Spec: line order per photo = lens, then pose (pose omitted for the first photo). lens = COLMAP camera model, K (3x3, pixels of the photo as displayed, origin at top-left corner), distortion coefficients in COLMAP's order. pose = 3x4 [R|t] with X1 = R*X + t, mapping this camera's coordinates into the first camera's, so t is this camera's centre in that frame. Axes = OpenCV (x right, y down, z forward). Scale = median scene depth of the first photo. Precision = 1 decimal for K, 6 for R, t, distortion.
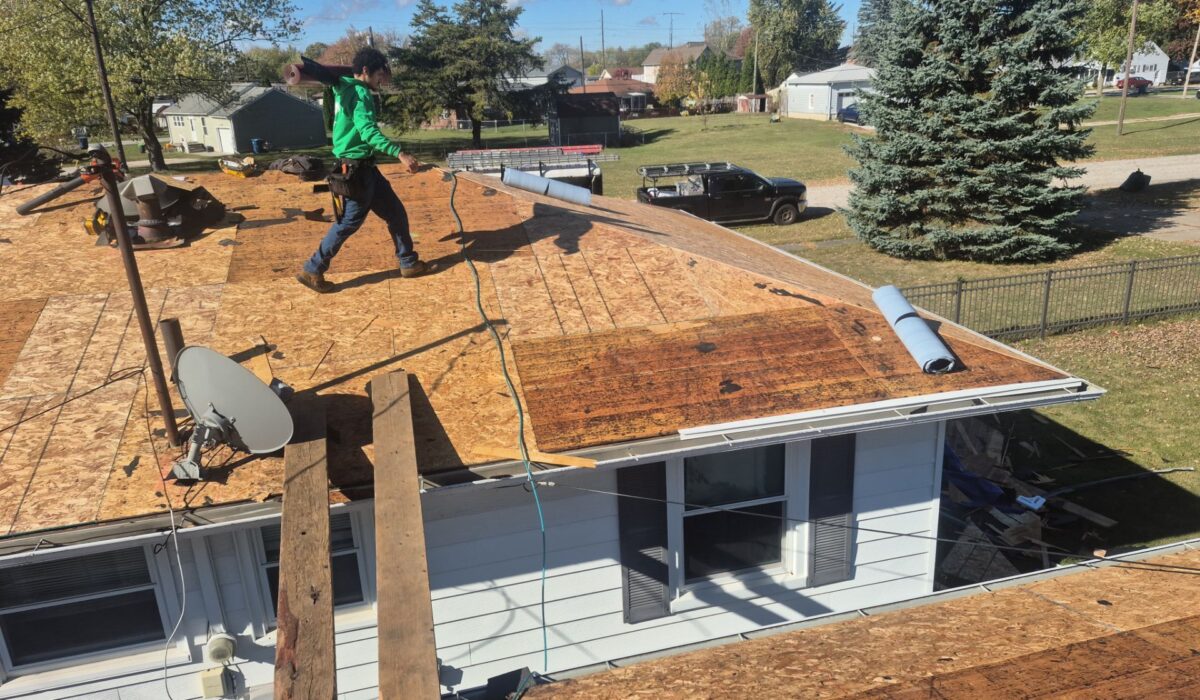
lens RADIAL K [[826.4, 0, 611.3], [0, 826.4, 356.5], [0, 0, 1]] dist [0.087943, -0.077361]
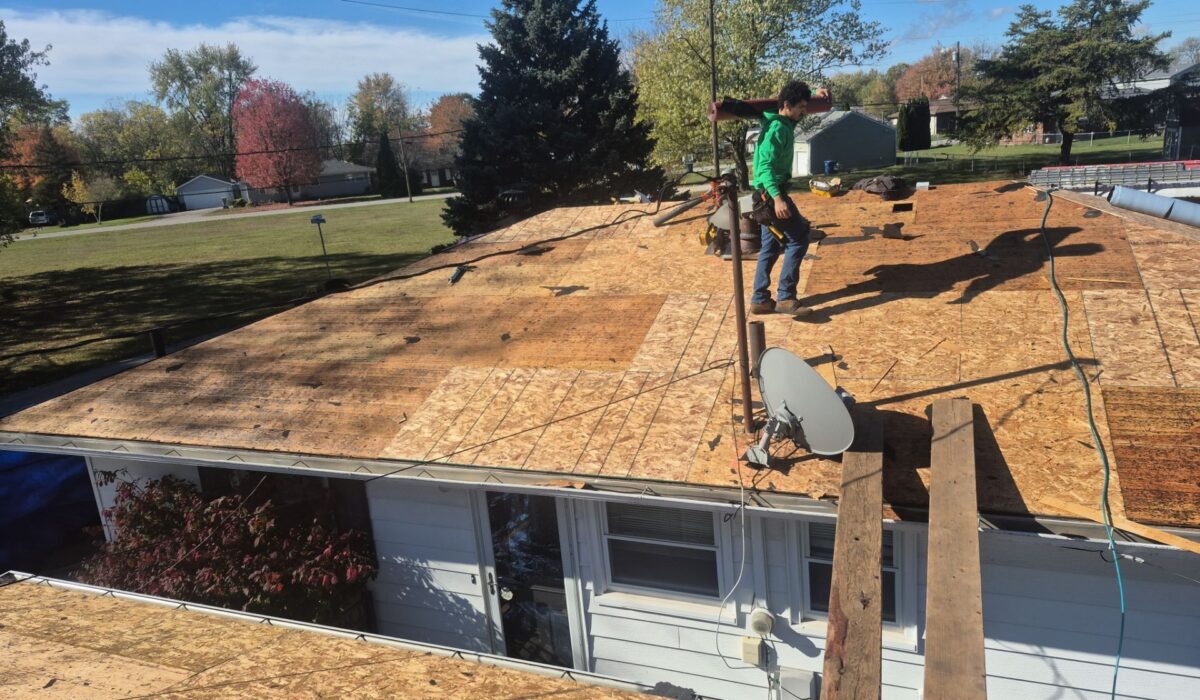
lens RADIAL K [[826.4, 0, 596.9], [0, 826.4, 354.8], [0, 0, 1]] dist [0.087943, -0.077361]
pose [[0.800648, 0.127538, -0.585404, -0.031289], [-0.141323, 0.989712, 0.022337, 0.004928], [0.582229, 0.064847, 0.810434, -0.026202]]
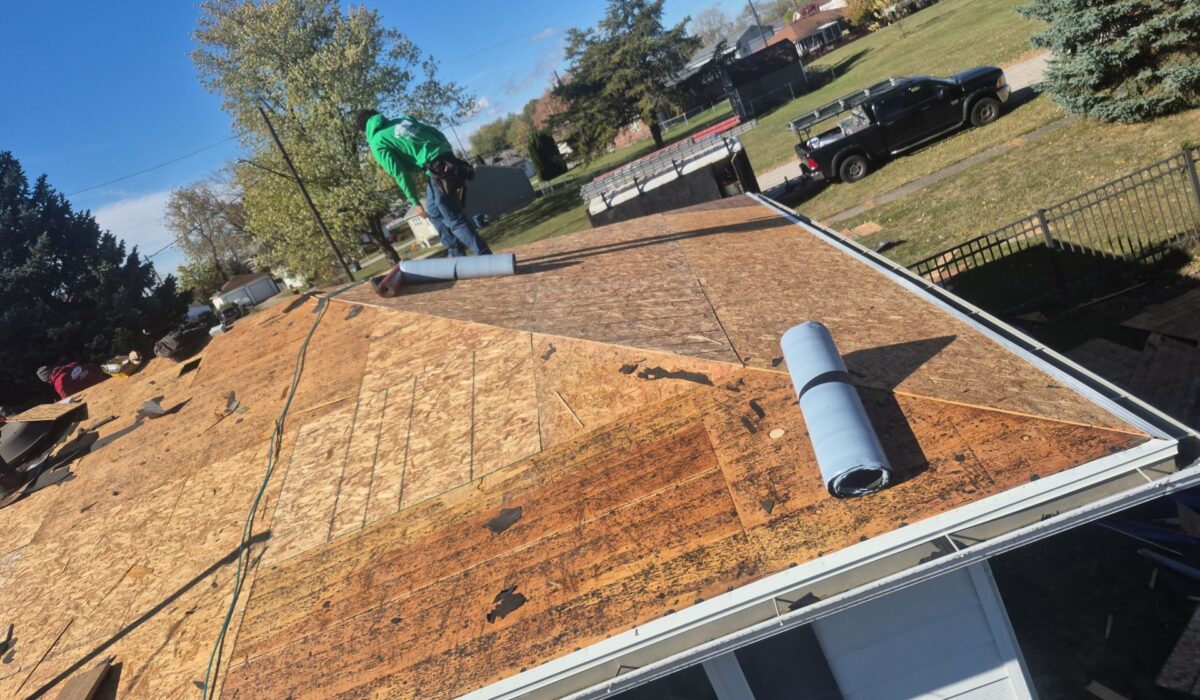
lens RADIAL K [[826.4, 0, 632.4], [0, 826.4, 316.8], [0, 0, 1]] dist [0.087943, -0.077361]
pose [[0.898673, -0.279110, -0.338355, 0.428332], [0.274856, 0.959517, -0.061490, -0.087512], [0.341820, -0.037740, 0.939007, 0.417046]]
